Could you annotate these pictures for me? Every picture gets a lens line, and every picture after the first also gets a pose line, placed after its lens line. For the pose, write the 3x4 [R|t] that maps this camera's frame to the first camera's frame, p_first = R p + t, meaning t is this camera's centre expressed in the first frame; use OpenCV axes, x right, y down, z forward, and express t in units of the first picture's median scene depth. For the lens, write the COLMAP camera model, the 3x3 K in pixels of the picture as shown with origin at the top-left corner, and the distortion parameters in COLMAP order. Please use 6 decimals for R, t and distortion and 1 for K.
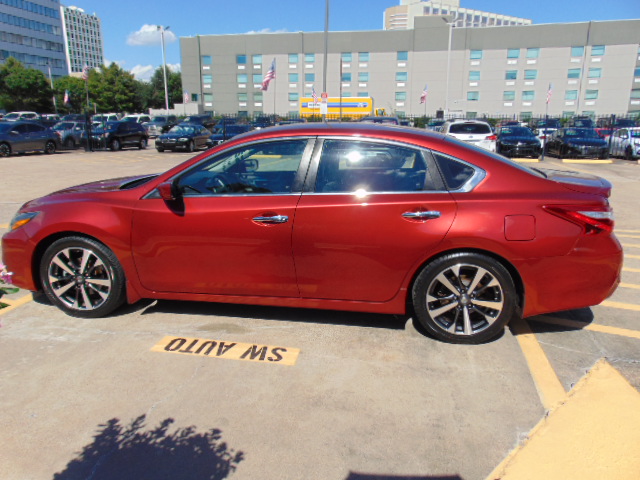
lens RADIAL K [[472.7, 0, 318.3], [0, 472.7, 250.0], [0, 0, 1]] dist [-0.006709, 0.036382]
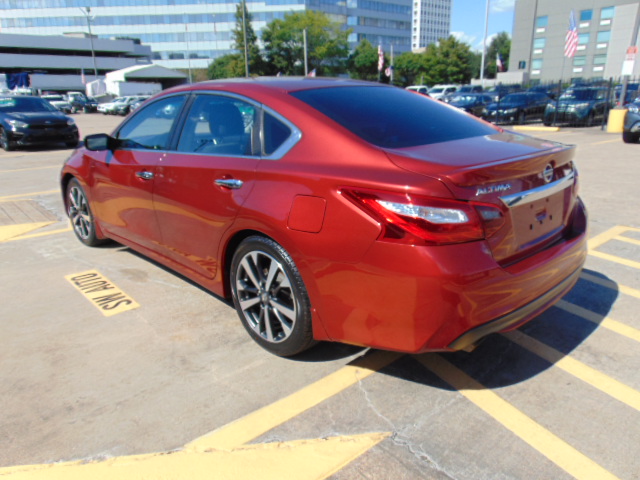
lens RADIAL K [[472.7, 0, 306.8], [0, 472.7, 246.7], [0, 0, 1]] dist [-0.006709, 0.036382]
pose [[0.788876, 0.172797, -0.589759, 0.159496], [-0.143724, 0.984918, 0.096329, -0.012593], [0.597510, 0.008771, 0.801813, 0.078720]]
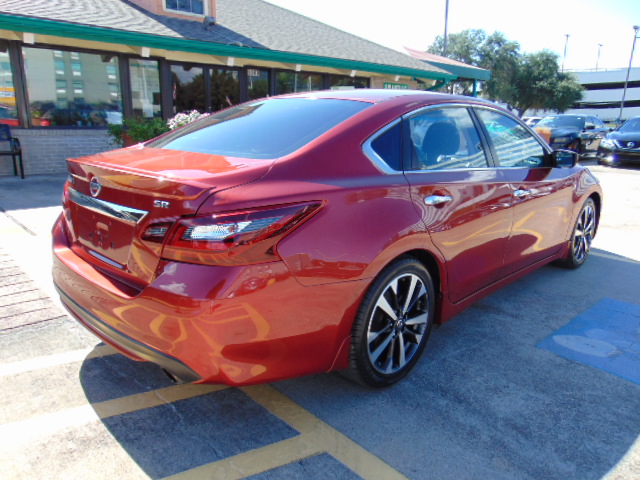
lens RADIAL K [[472.7, 0, 320.1], [0, 472.7, 240.2], [0, 0, 1]] dist [-0.006709, 0.036382]
pose [[-0.584824, 0.191111, -0.788325, 0.198285], [-0.233853, 0.890864, 0.389454, -0.081637], [0.776719, 0.412115, -0.476307, 0.341860]]
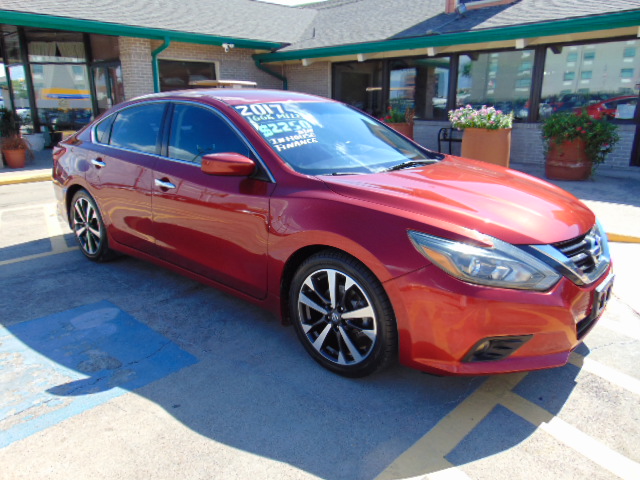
lens RADIAL K [[472.7, 0, 314.5], [0, 472.7, 238.5], [0, 0, 1]] dist [-0.006709, 0.036382]
pose [[-0.844248, -0.146794, 0.515457, -0.159457], [0.144303, 0.863985, 0.482397, -0.110506], [-0.516160, 0.481645, -0.708235, 0.424378]]
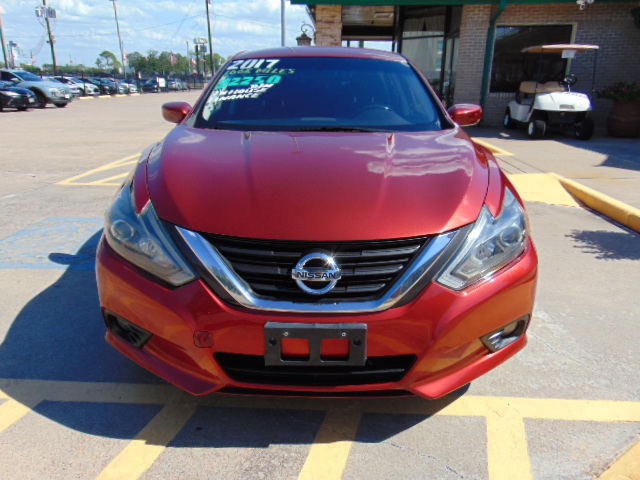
lens RADIAL K [[472.7, 0, 319.9], [0, 472.7, 240.9], [0, 0, 1]] dist [-0.006709, 0.036382]
pose [[-0.157960, -0.323003, 0.933123, -0.241788], [0.257904, 0.898690, 0.354742, -0.062971], [-0.953171, 0.296691, -0.058653, 0.281696]]
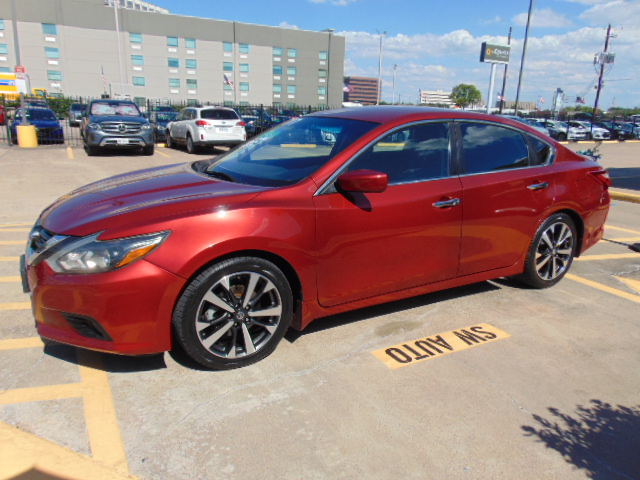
lens RADIAL K [[472.7, 0, 316.0], [0, 472.7, 246.3], [0, 0, 1]] dist [-0.006709, 0.036382]
pose [[0.772868, -0.154740, 0.615411, -0.185464], [0.142854, 0.987346, 0.068856, -0.016592], [-0.618278, 0.034697, 0.785193, 0.078612]]
